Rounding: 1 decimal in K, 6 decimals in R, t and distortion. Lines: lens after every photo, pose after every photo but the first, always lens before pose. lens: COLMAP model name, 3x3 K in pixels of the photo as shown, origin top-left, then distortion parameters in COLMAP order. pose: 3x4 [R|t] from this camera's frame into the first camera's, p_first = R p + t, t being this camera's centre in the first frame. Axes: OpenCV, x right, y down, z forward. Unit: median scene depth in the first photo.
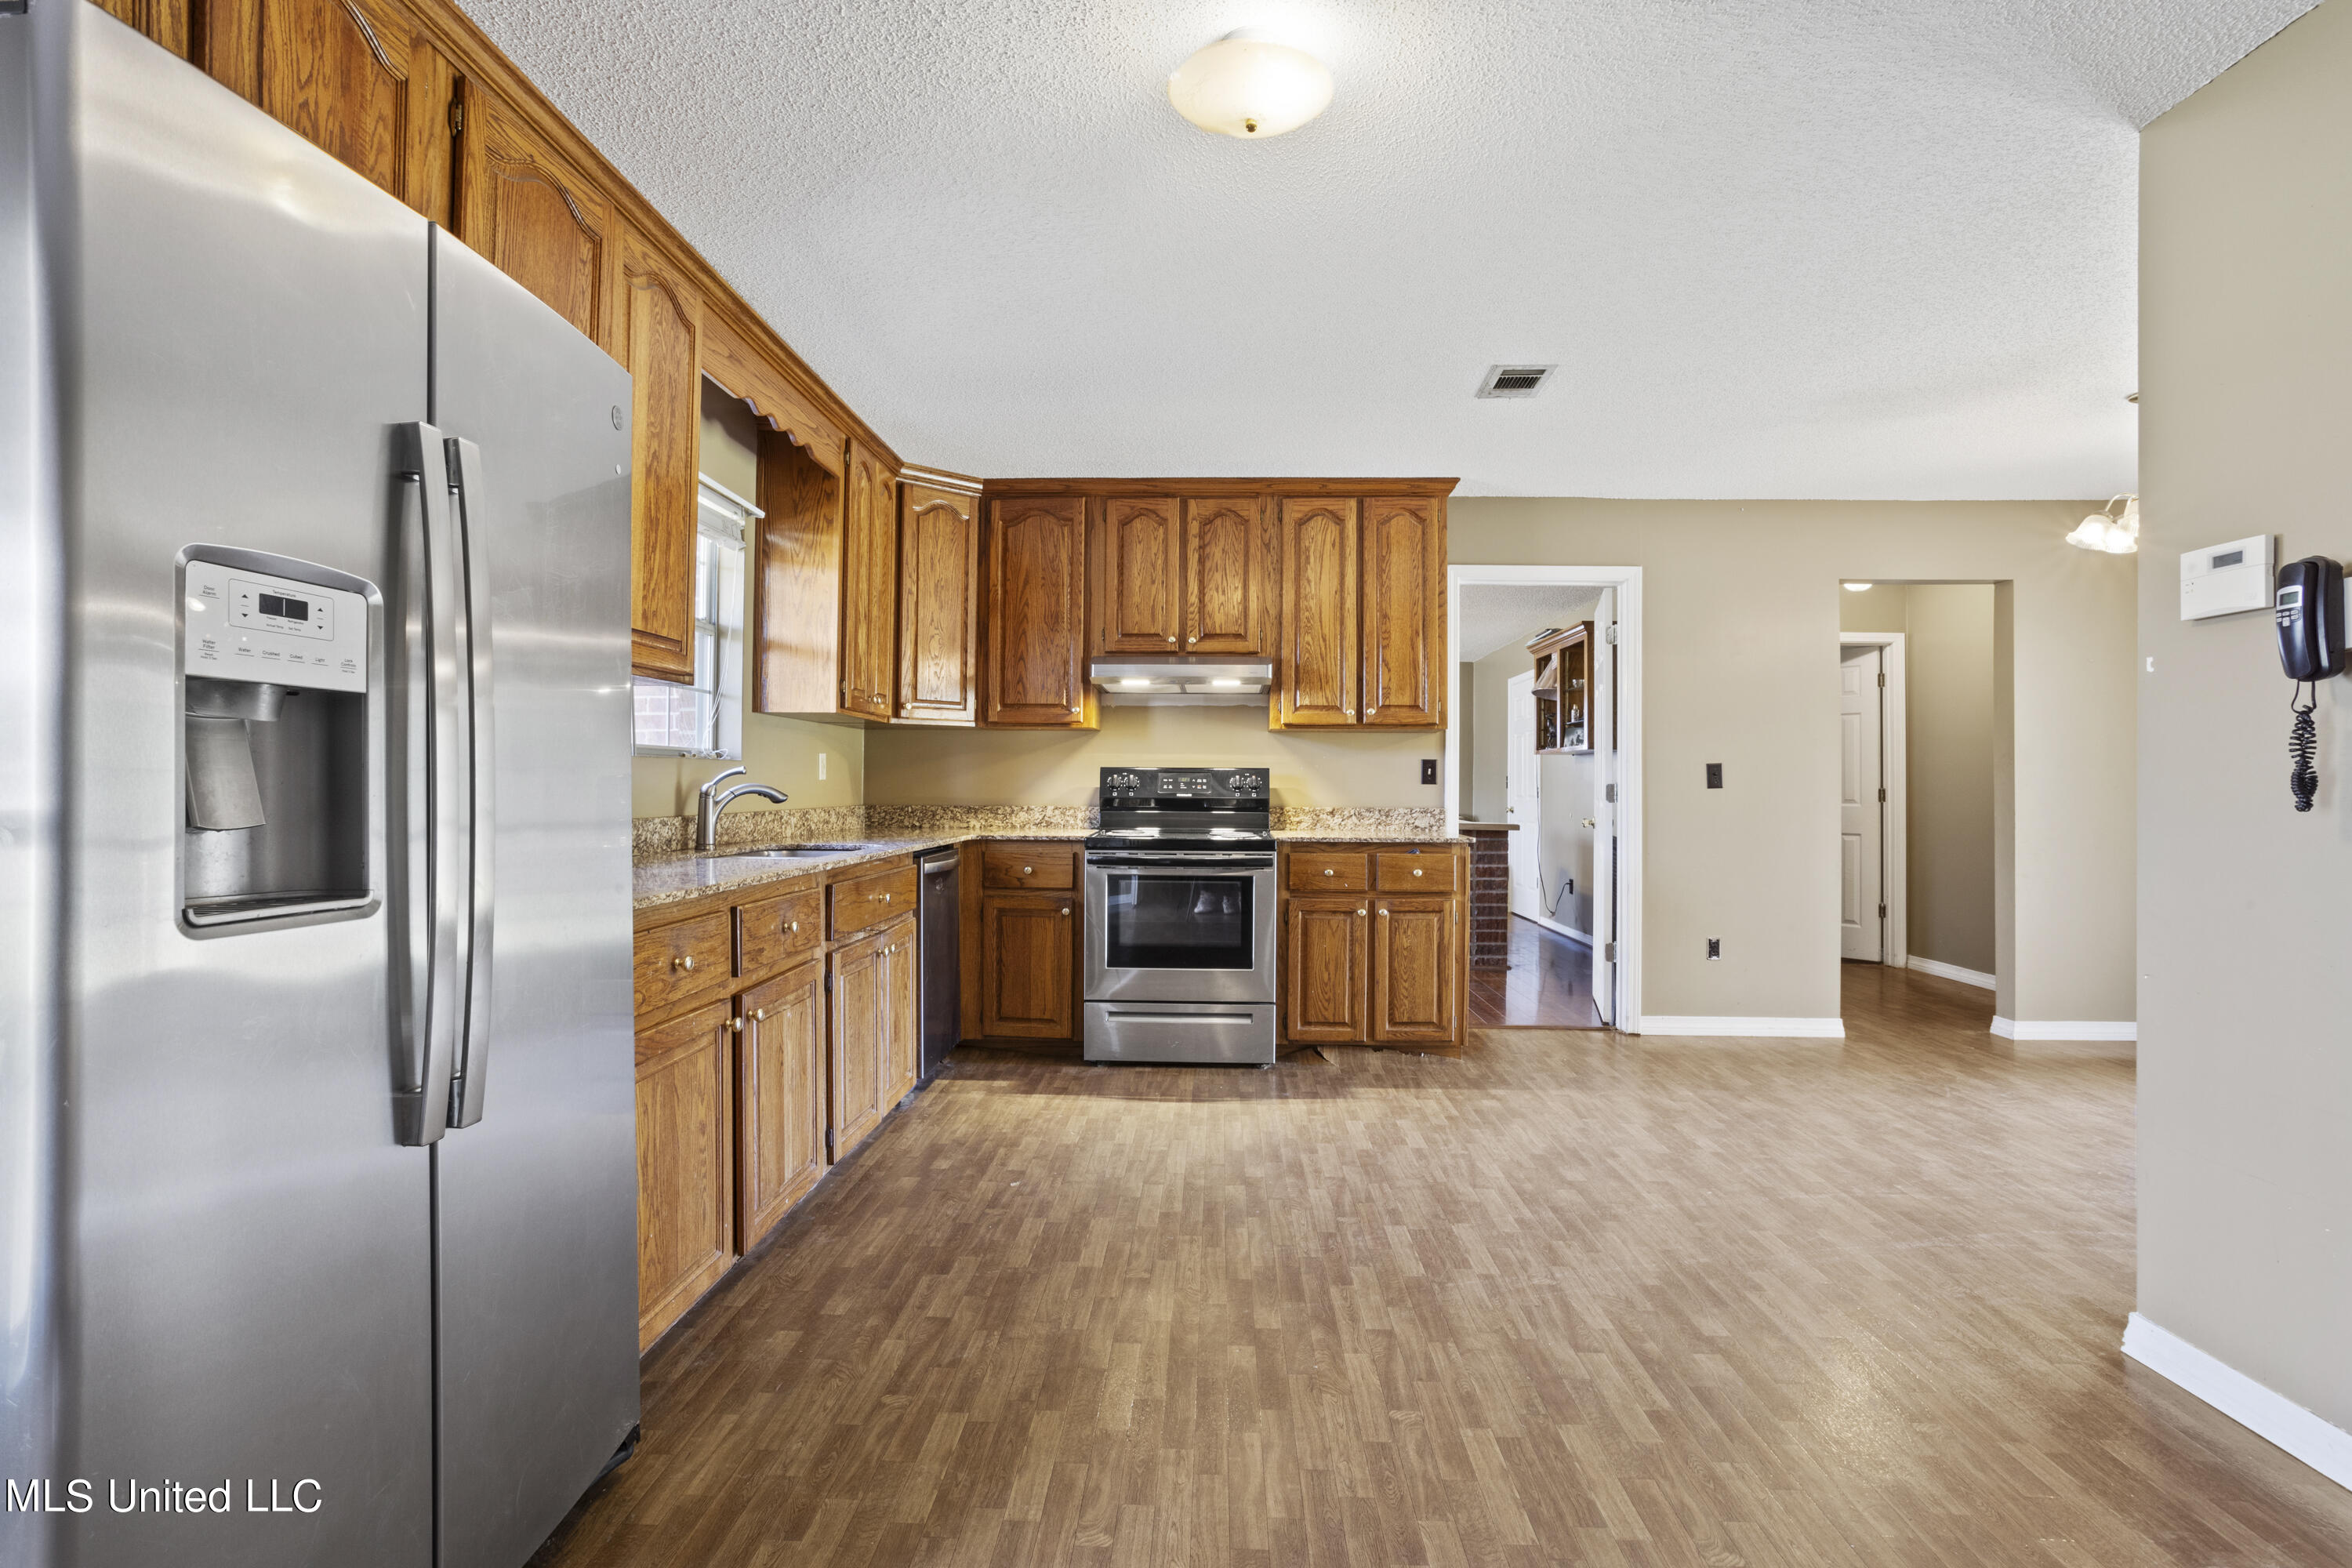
lens RADIAL K [[1122.7, 0, 1177.5], [0, 1122.7, 770.9], [0, 0, 1]] dist [-0.022968, 0.018178]
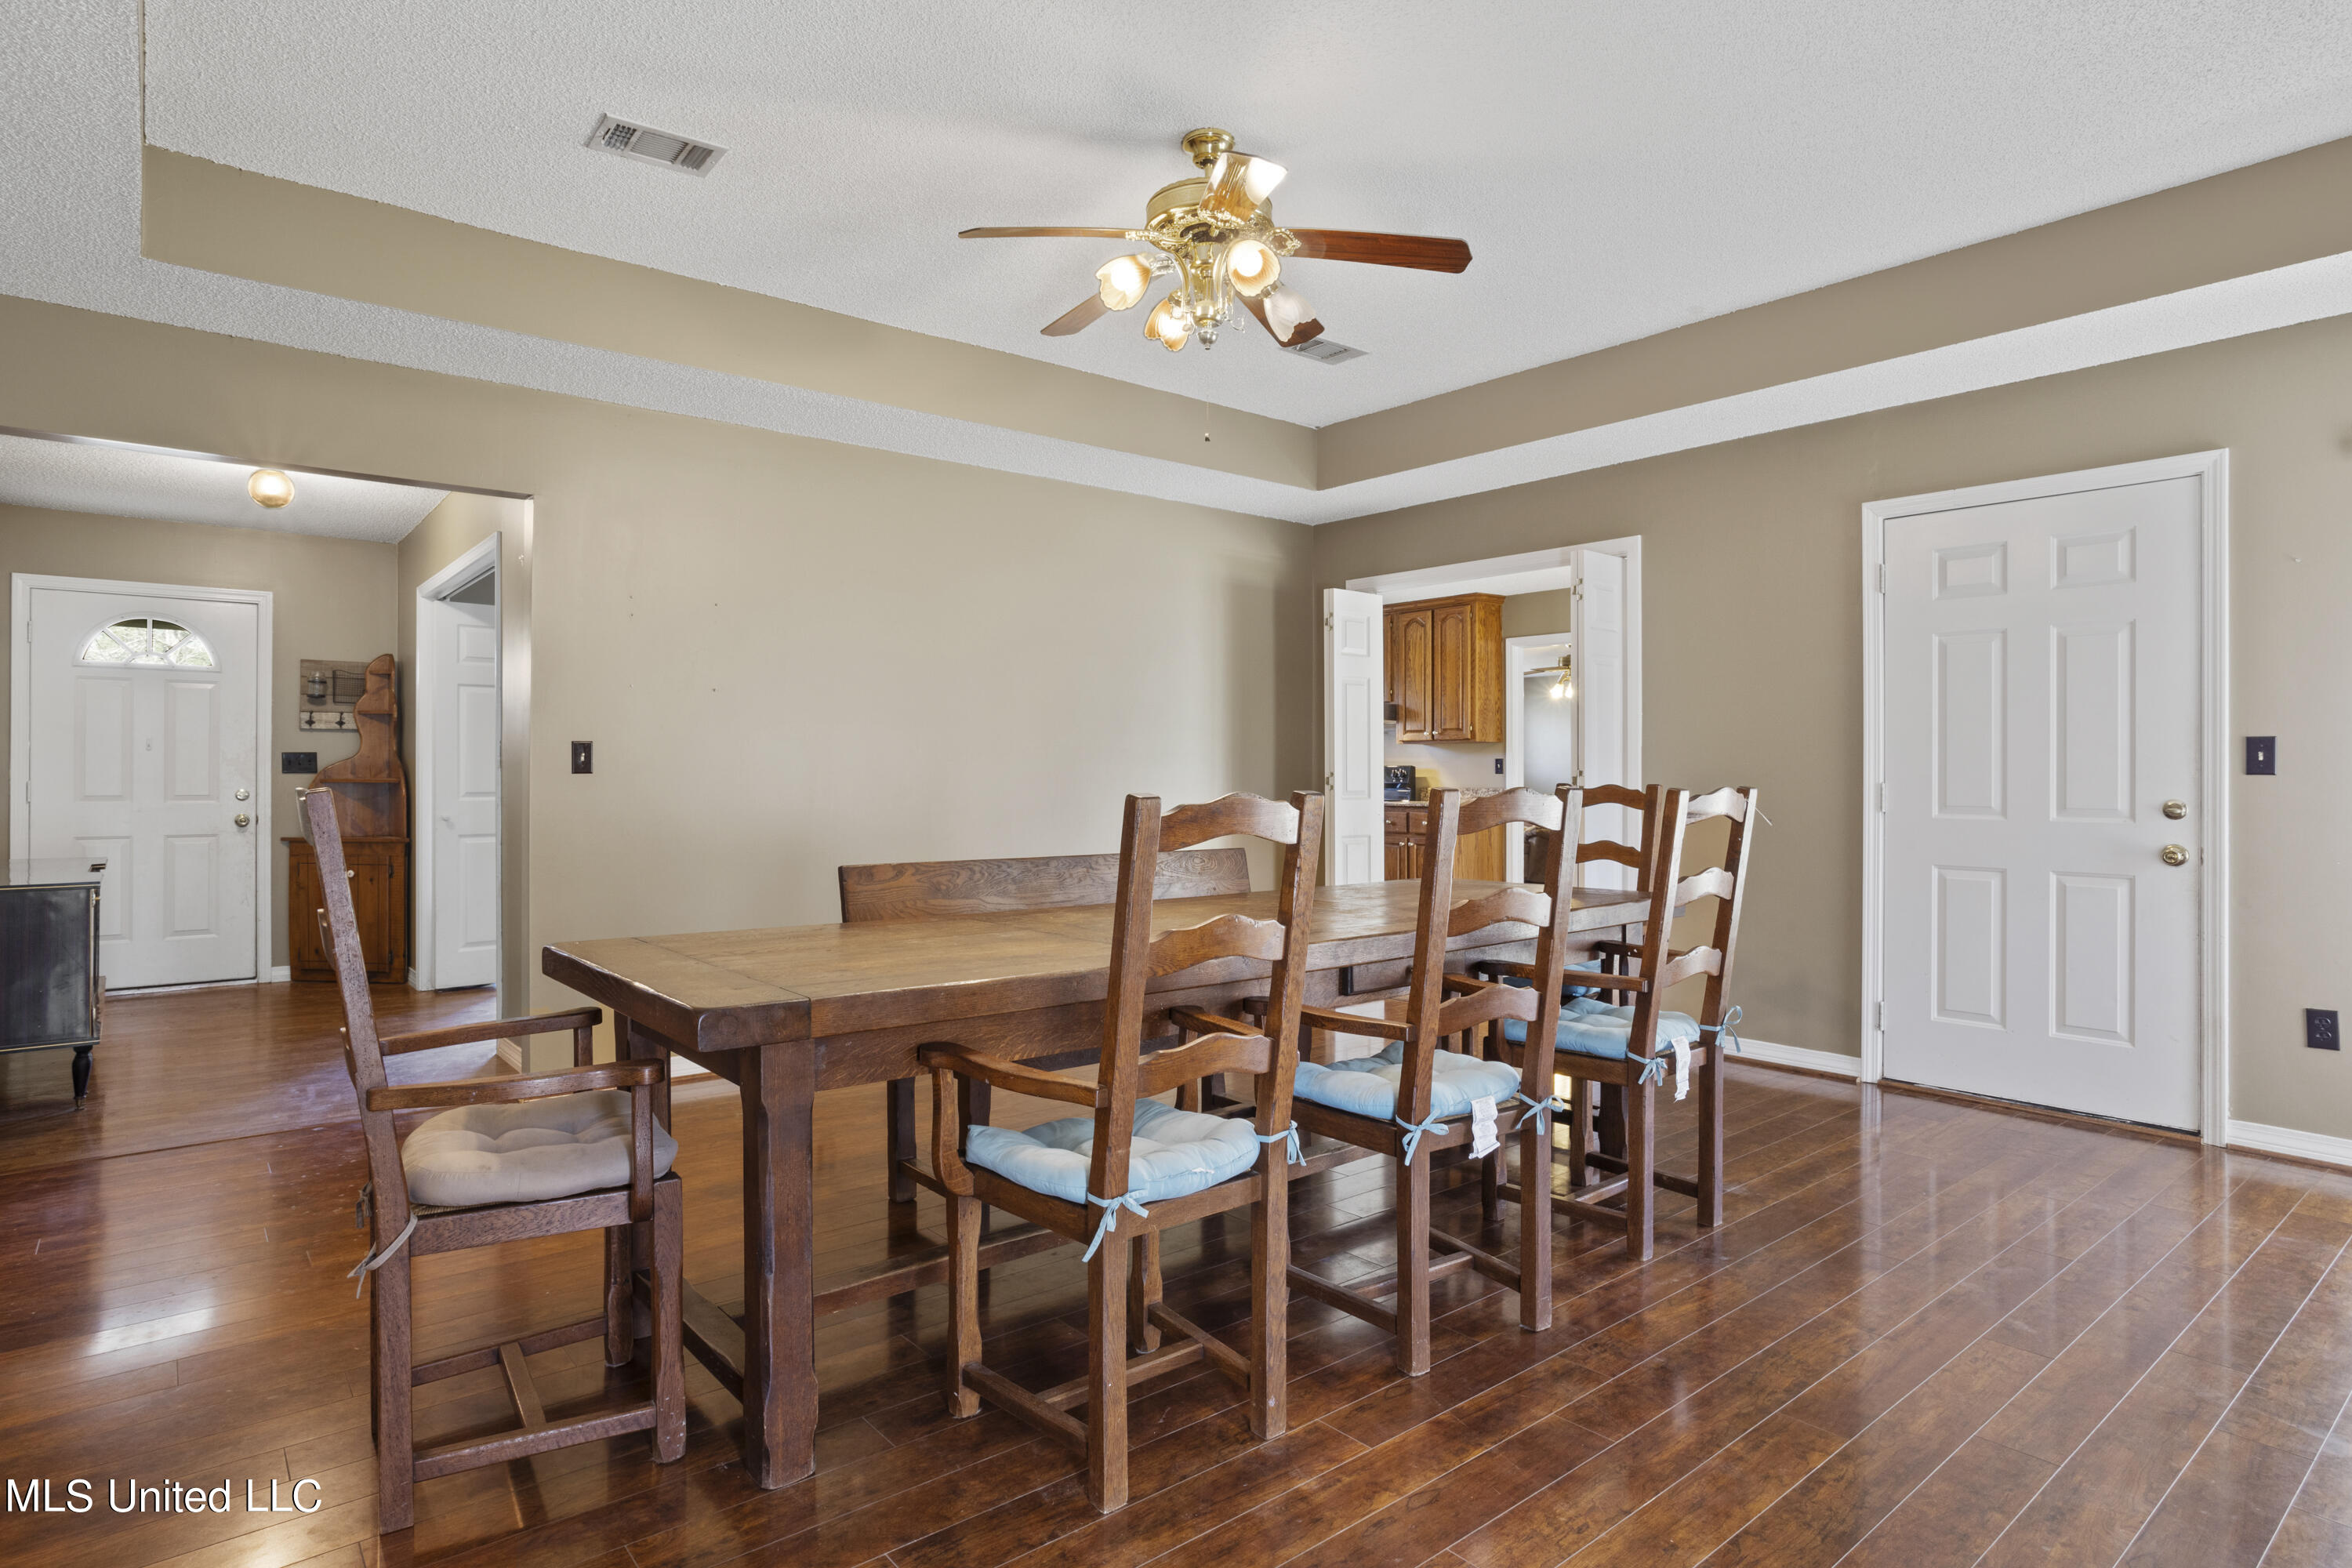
lens RADIAL K [[1246.5, 0, 1171.9], [0, 1246.5, 773.8], [0, 0, 1]] dist [-0.006572, -0.000647]
pose [[0.657289, -0.002678, -0.753634, 1.448872], [0.011448, 0.999914, 0.006432, -0.006767], [0.753551, -0.012855, 0.657263, -0.621577]]
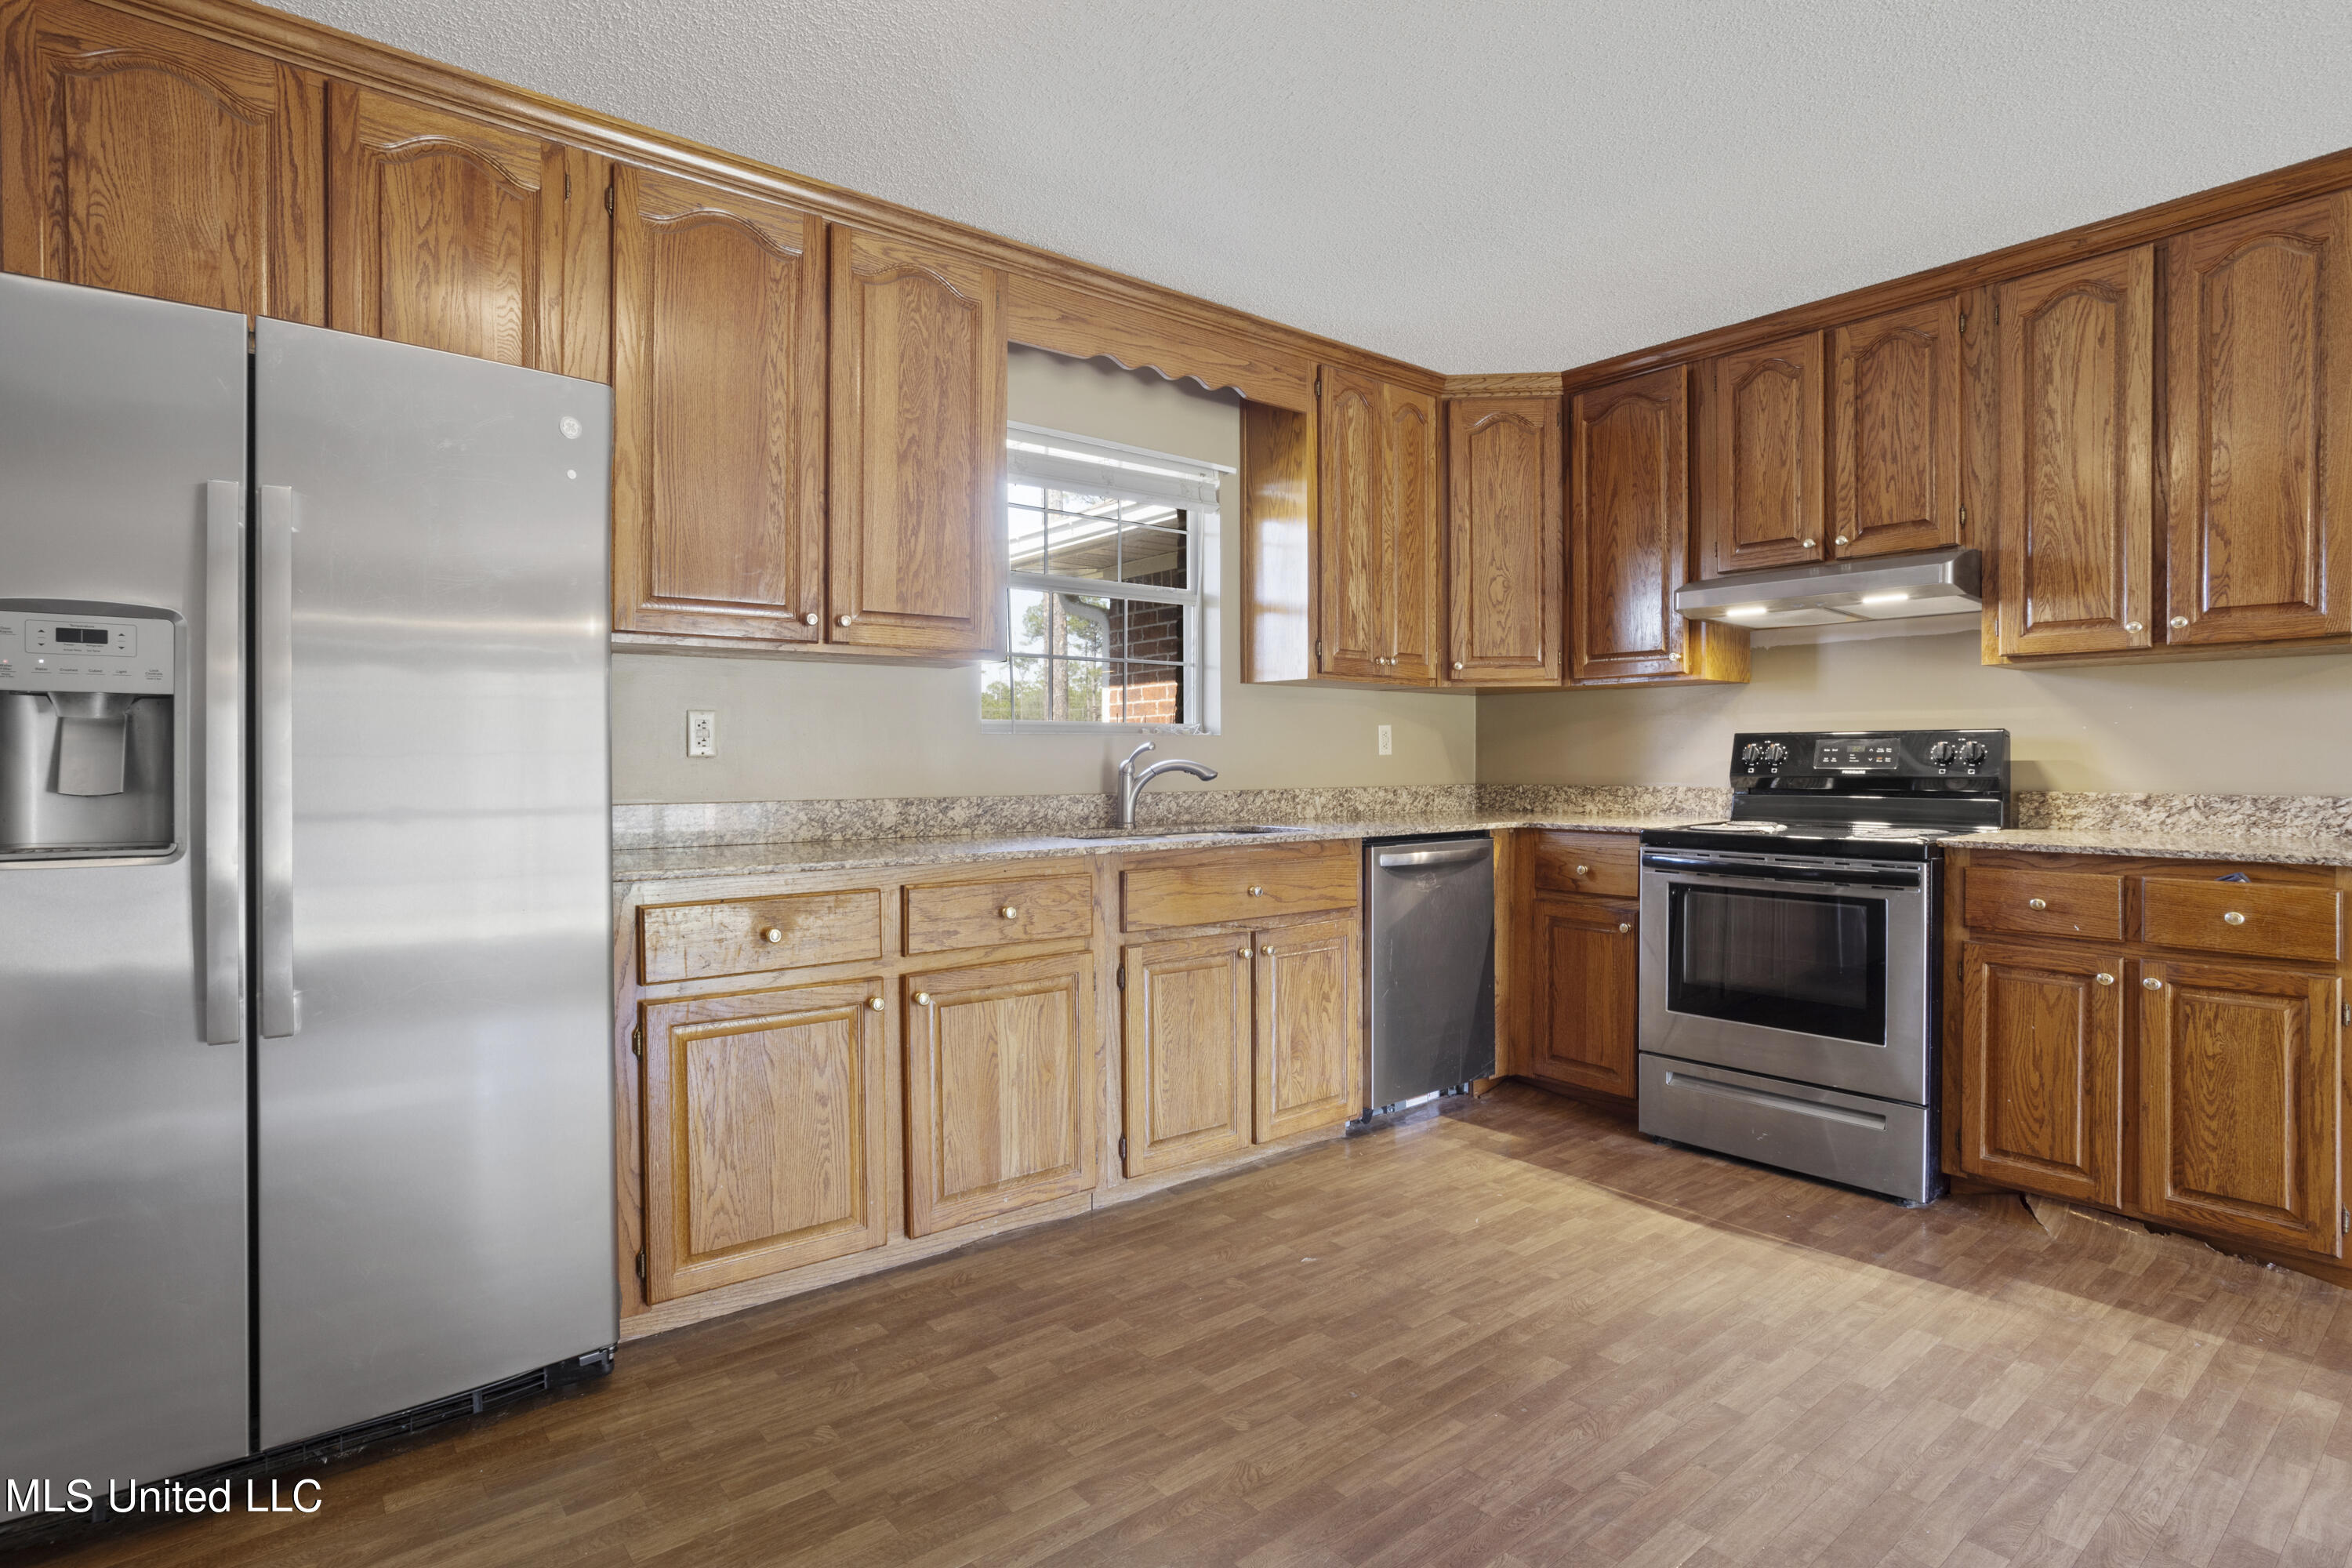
lens RADIAL K [[1190.8, 0, 1178.2], [0, 1190.8, 768.9], [0, 0, 1]] dist [-0.060827, 0.036175]
pose [[0.666092, -0.001447, -0.745868, 0.286912], [0.015981, 0.999796, 0.012331, 0.005271], [0.745698, -0.020133, 0.665980, 0.258968]]
